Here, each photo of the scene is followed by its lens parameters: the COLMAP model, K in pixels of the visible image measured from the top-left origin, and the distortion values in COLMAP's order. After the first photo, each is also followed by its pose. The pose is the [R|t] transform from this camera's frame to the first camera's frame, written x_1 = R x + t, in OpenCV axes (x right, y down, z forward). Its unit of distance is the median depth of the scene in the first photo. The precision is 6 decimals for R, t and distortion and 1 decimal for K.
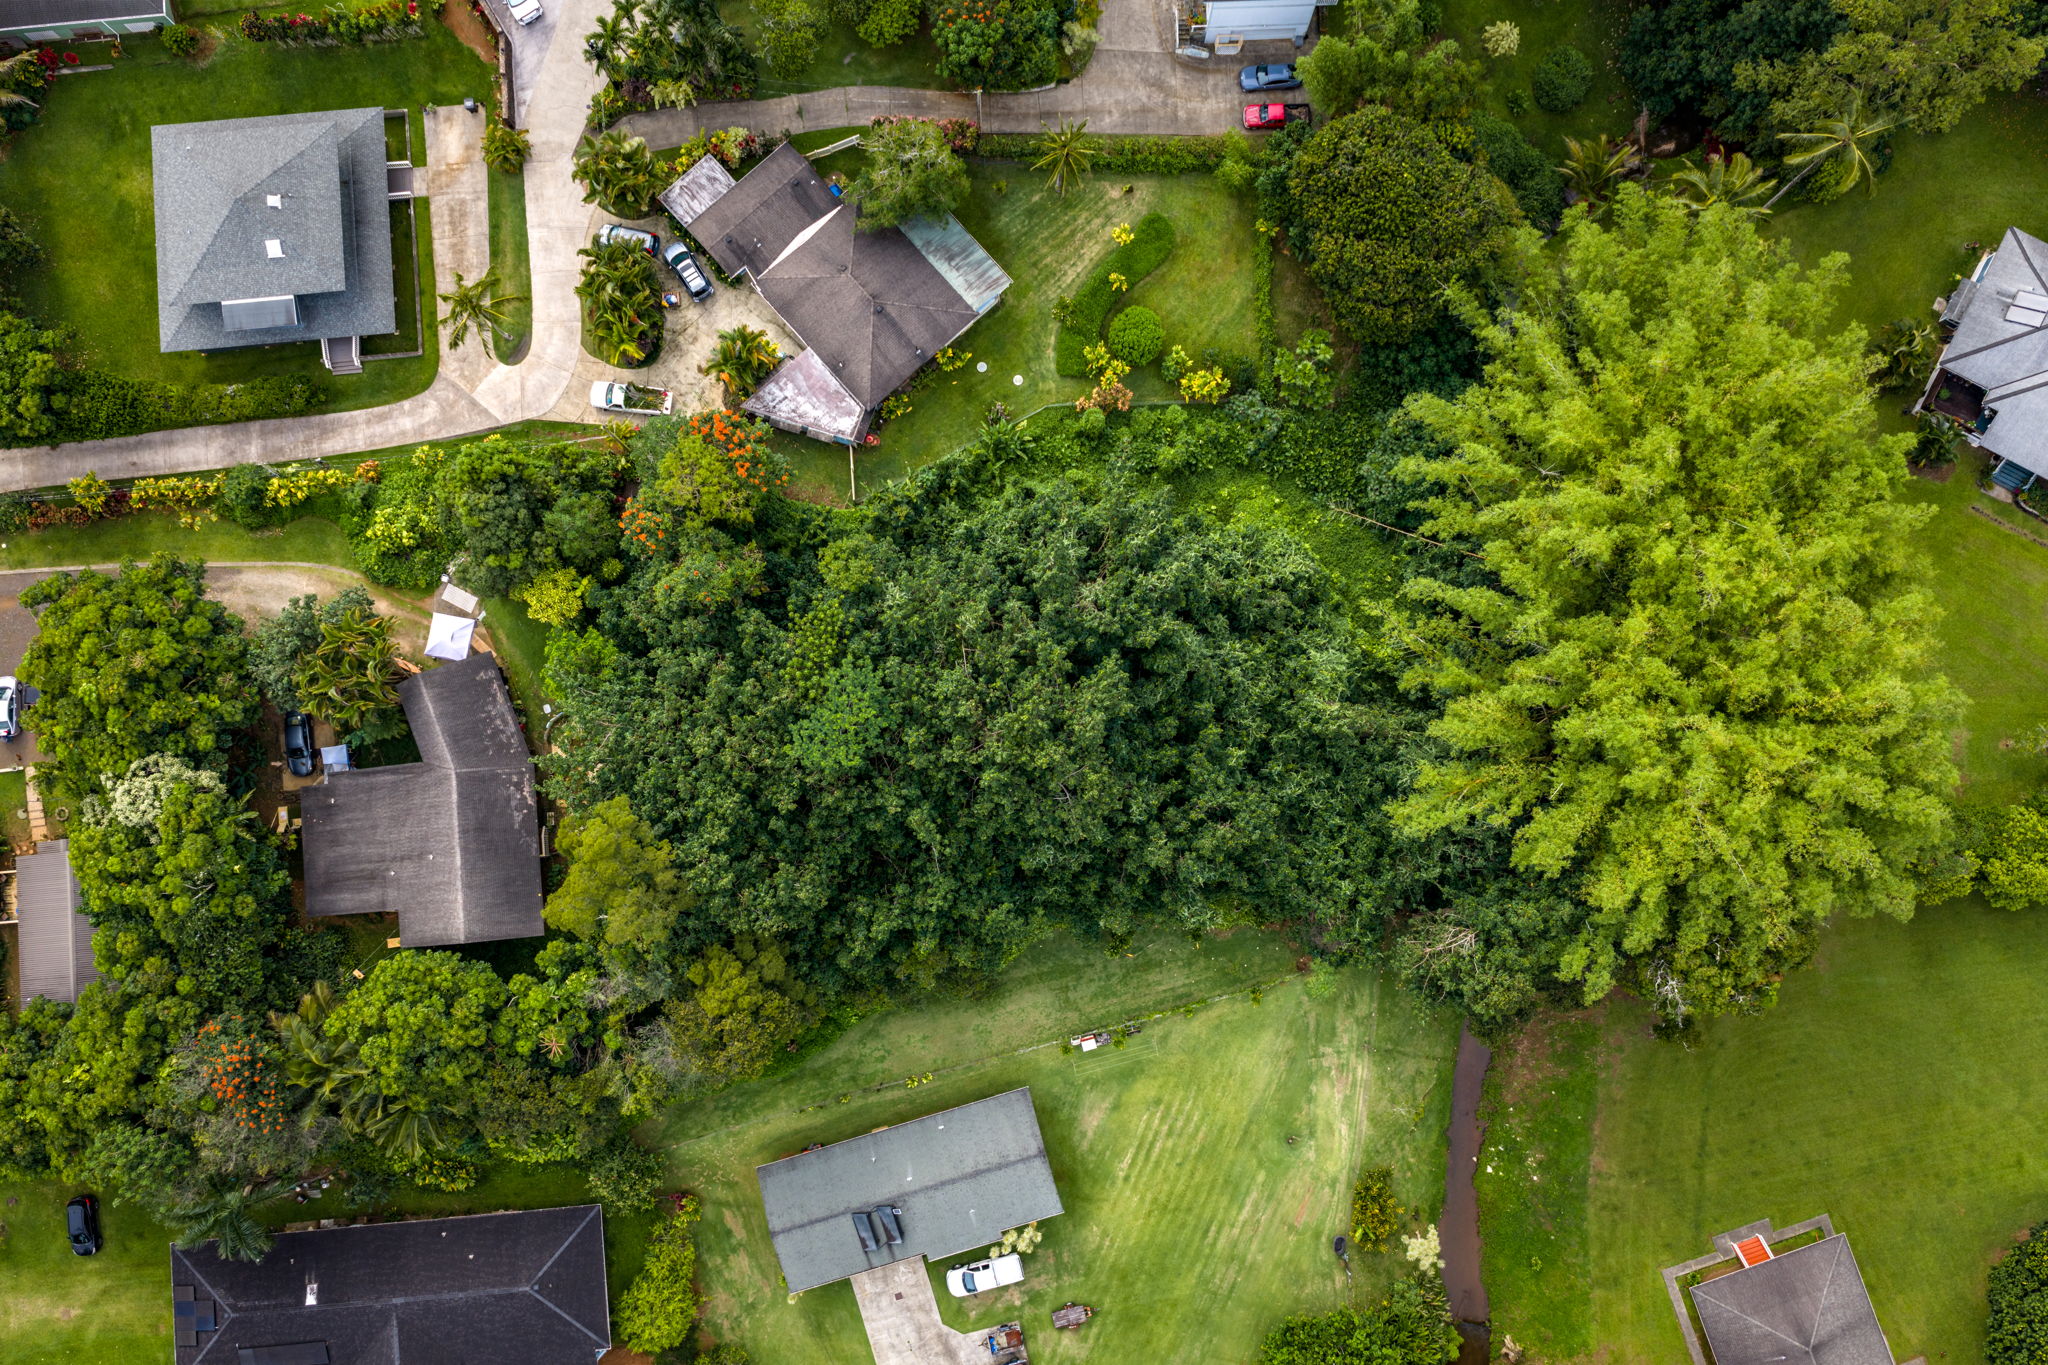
lens RADIAL K [[1689.6, 0, 1032.7], [0, 1689.6, 693.7], [0, 0, 1]] dist [0.015100, -0.021837]
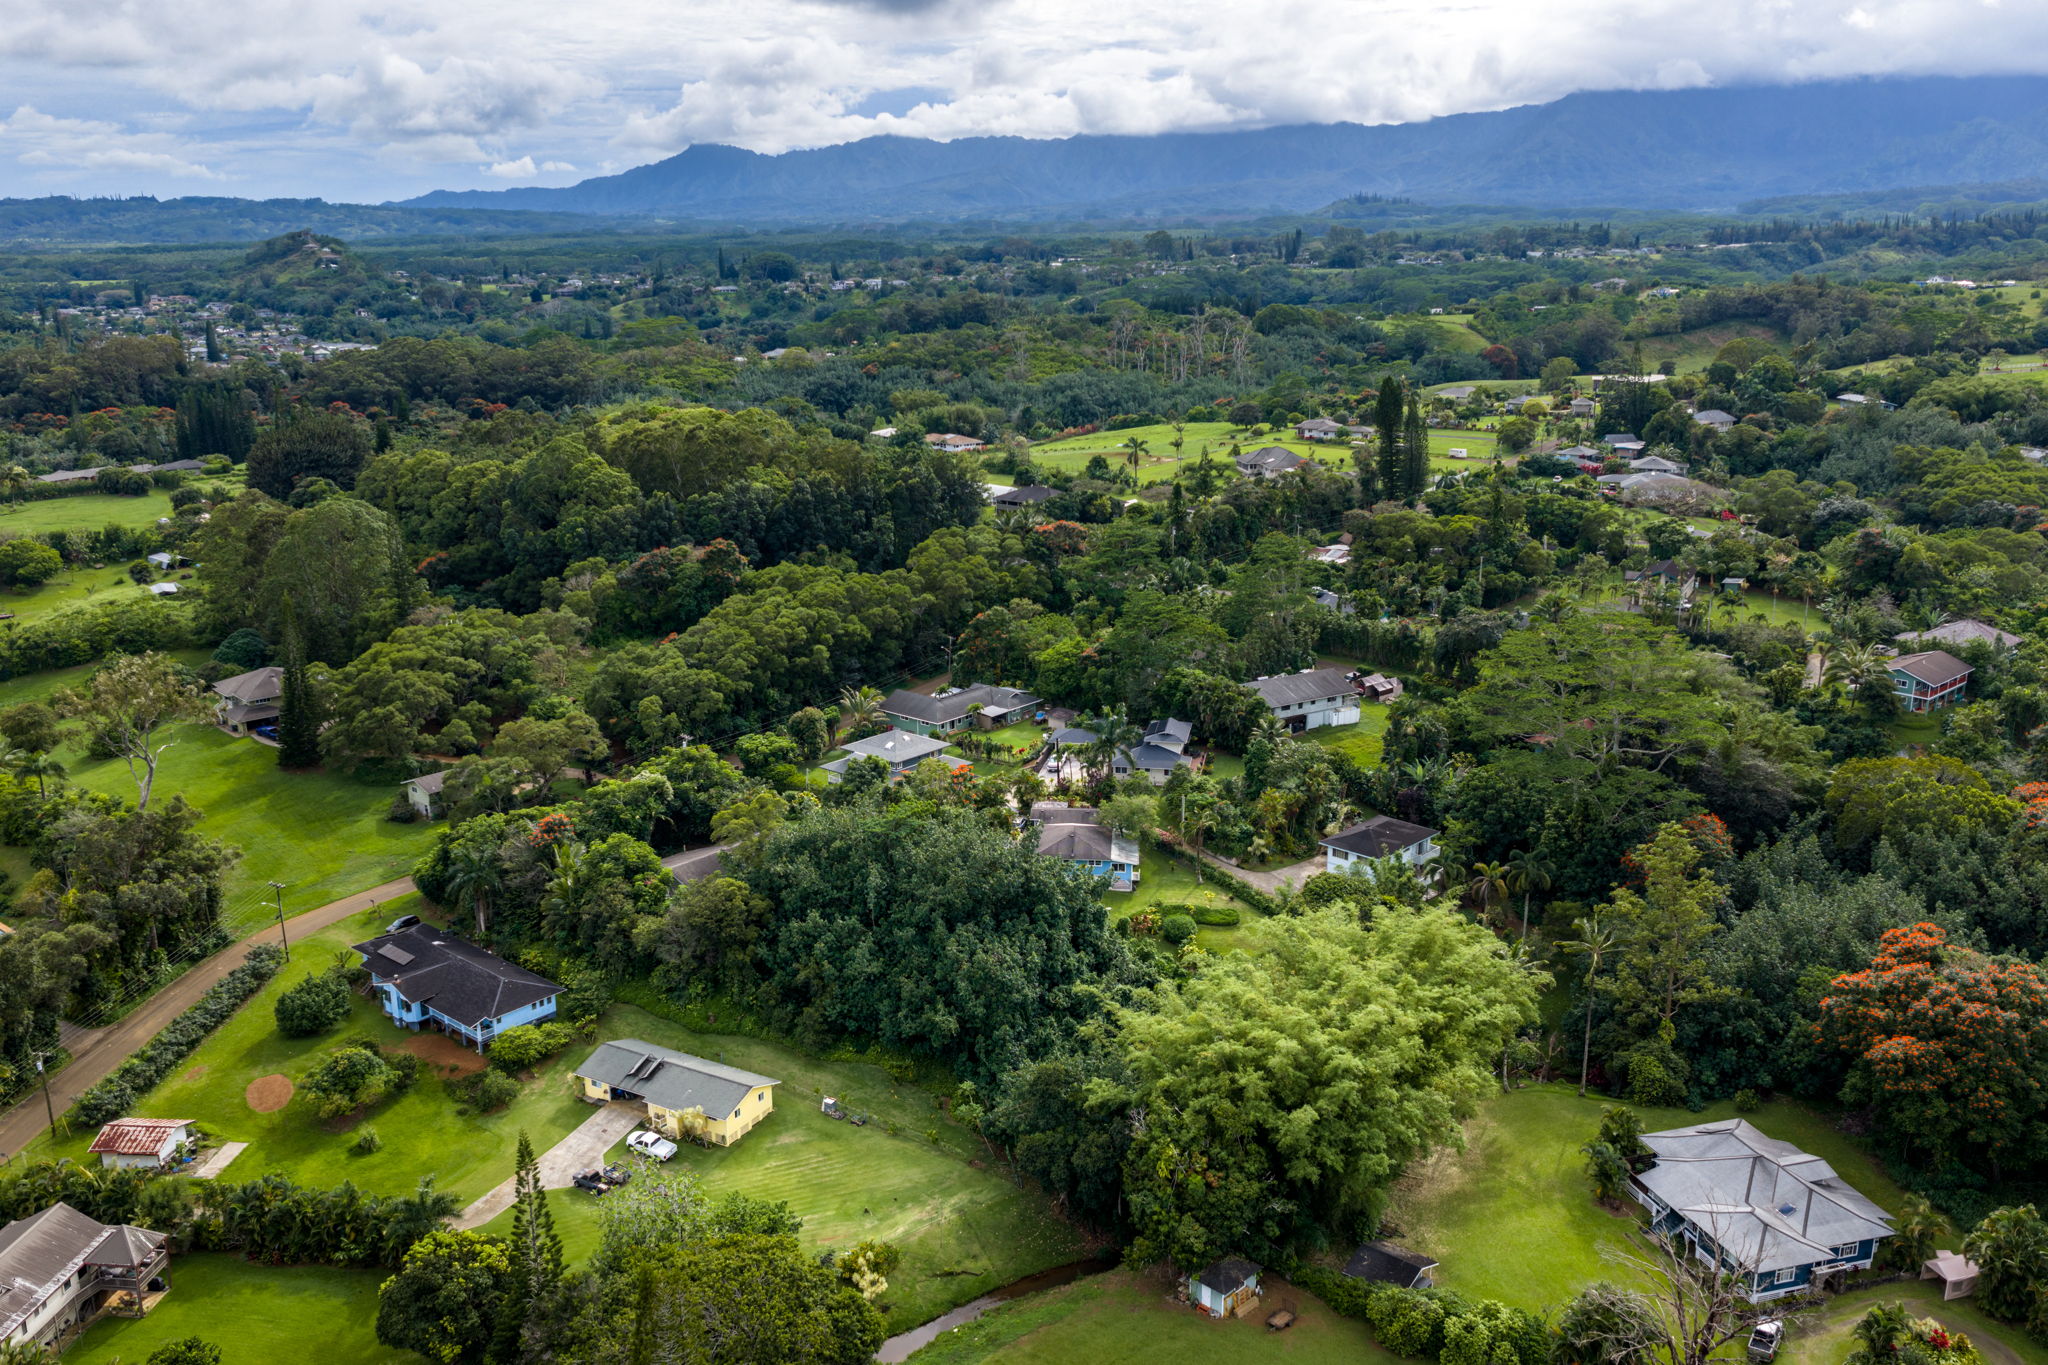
lens RADIAL K [[1689.6, 0, 1032.7], [0, 1689.6, 693.7], [0, 0, 1]] dist [0.015100, -0.021837]
pose [[0.701041, 0.191598, -0.686900, 1.068639], [-0.710310, 0.273055, -0.648769, 0.918814], [0.063258, 0.942725, 0.327517, 0.221395]]
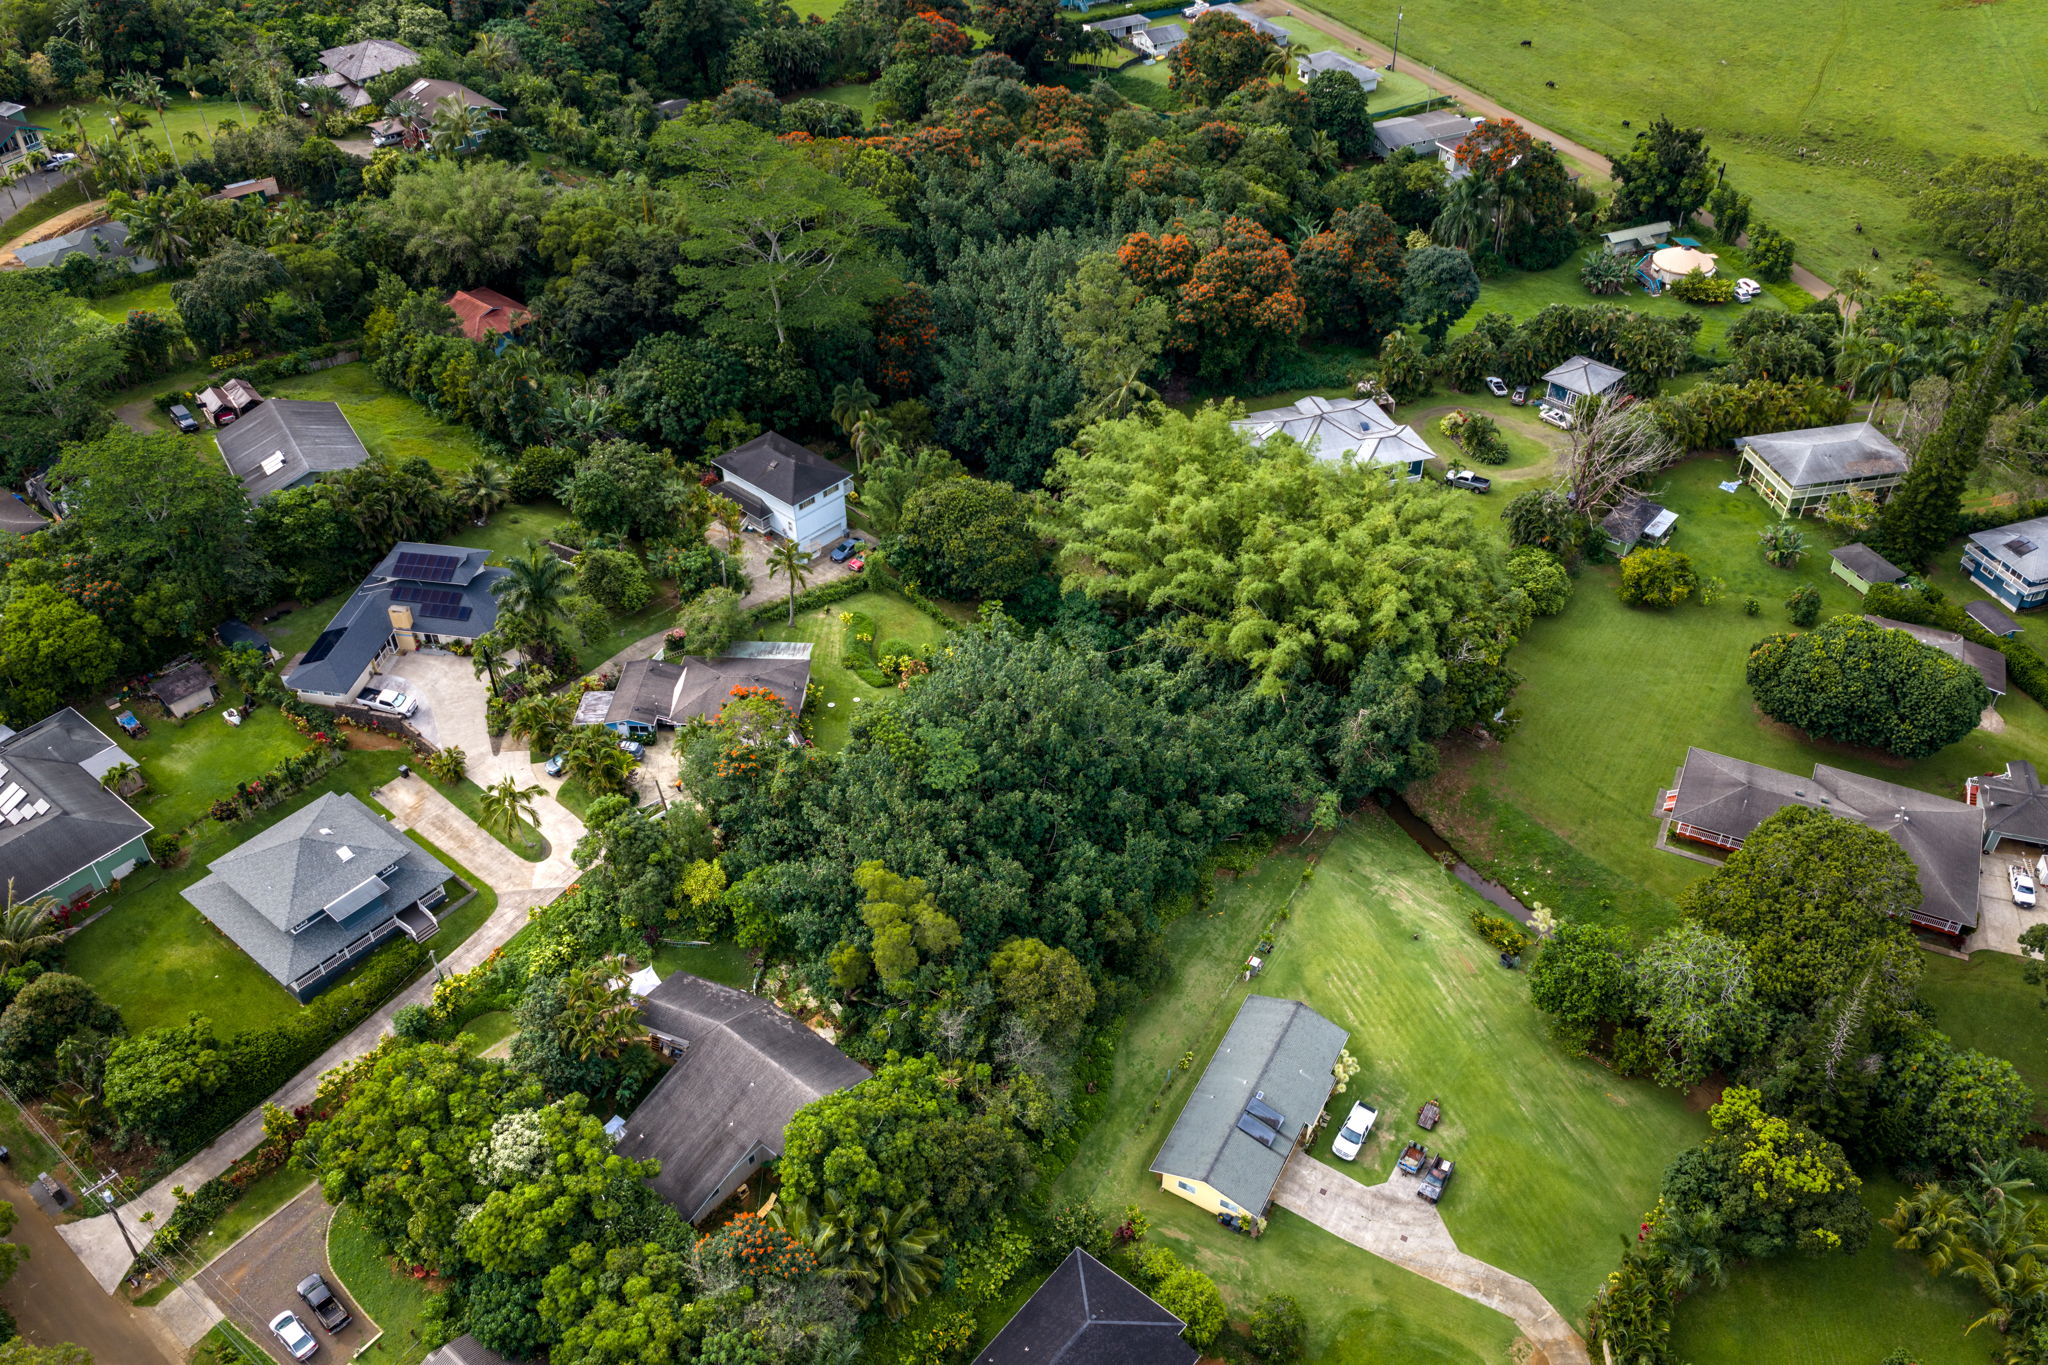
lens RADIAL K [[1689.6, 0, 1032.7], [0, 1689.6, 693.7], [0, 0, 1]] dist [0.015100, -0.021837]
pose [[0.702540, -0.450590, 0.550824, -0.670322], [0.708902, 0.511004, -0.486141, 0.592088], [-0.062423, 0.732014, 0.678424, 0.034836]]
